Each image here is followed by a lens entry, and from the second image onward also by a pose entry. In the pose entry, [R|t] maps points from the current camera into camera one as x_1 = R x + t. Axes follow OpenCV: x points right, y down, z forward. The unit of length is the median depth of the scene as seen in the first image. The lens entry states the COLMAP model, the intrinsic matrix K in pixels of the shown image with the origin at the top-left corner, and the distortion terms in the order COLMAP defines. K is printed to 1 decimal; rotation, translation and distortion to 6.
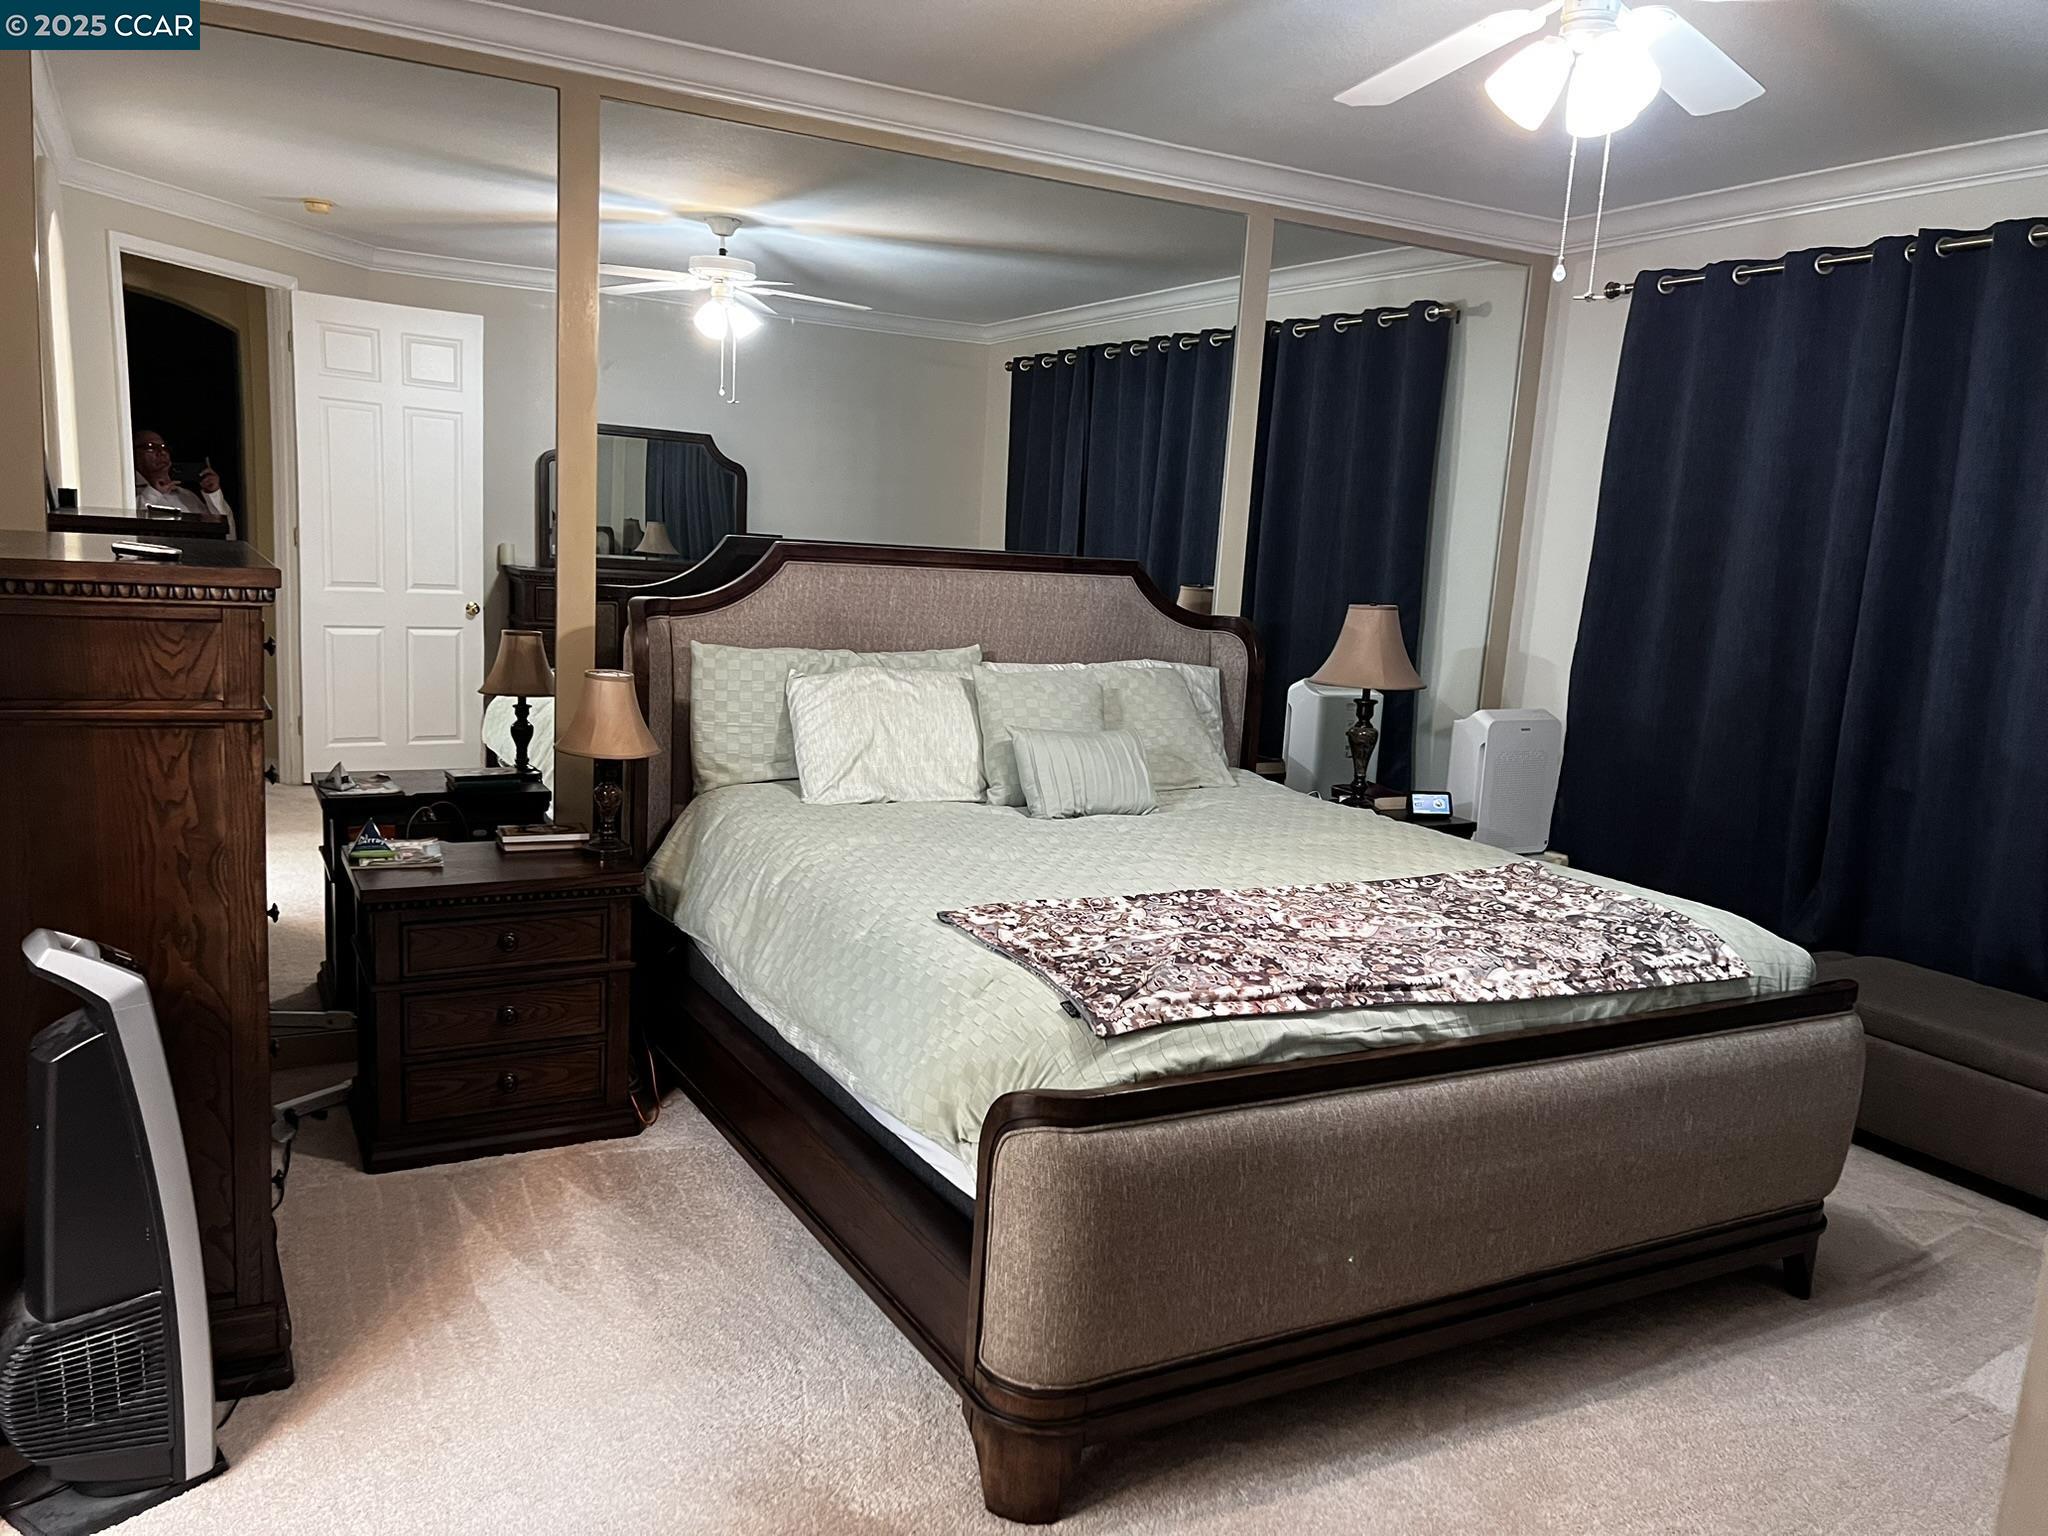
lens RADIAL K [[1541.2, 0, 1022.2], [0, 1541.2, 774.9], [0, 0, 1]] dist [0.075359, -0.091522]
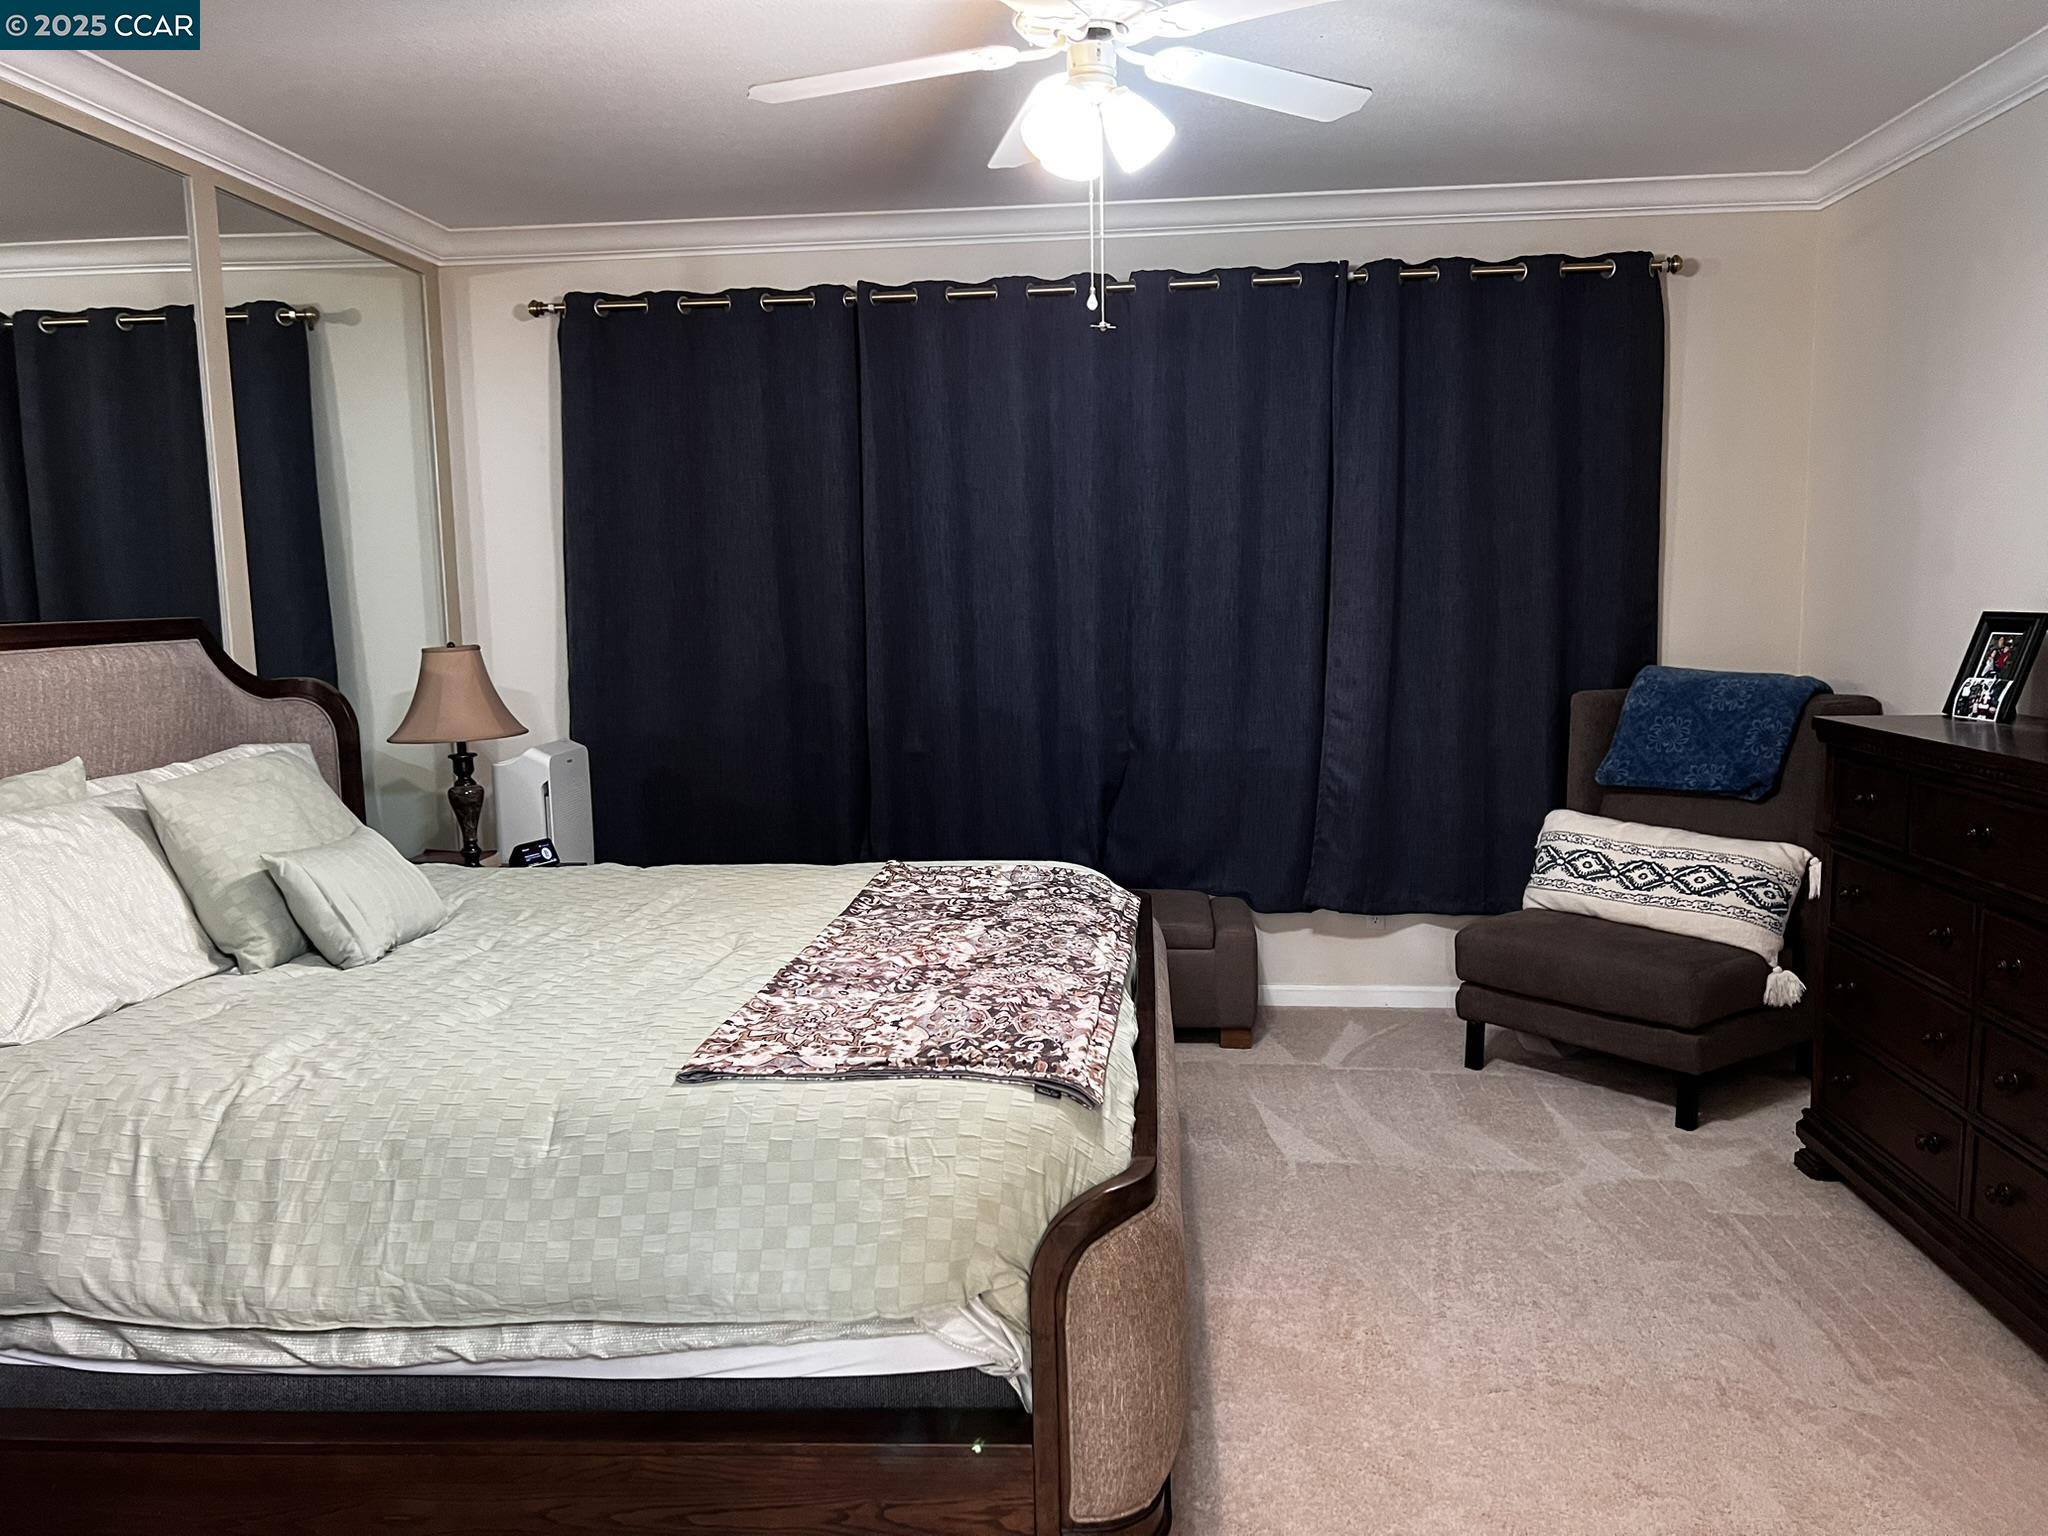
lens RADIAL K [[1544.5, 0, 1026.8], [0, 1544.5, 800.0], [0, 0, 1]] dist [-0.000739, -0.042794]
pose [[0.511500, -0.184432, 0.839257, -0.452656], [0.185048, 0.977420, 0.102013, -0.068177], [-0.839121, 0.103124, 0.534080, 0.346319]]
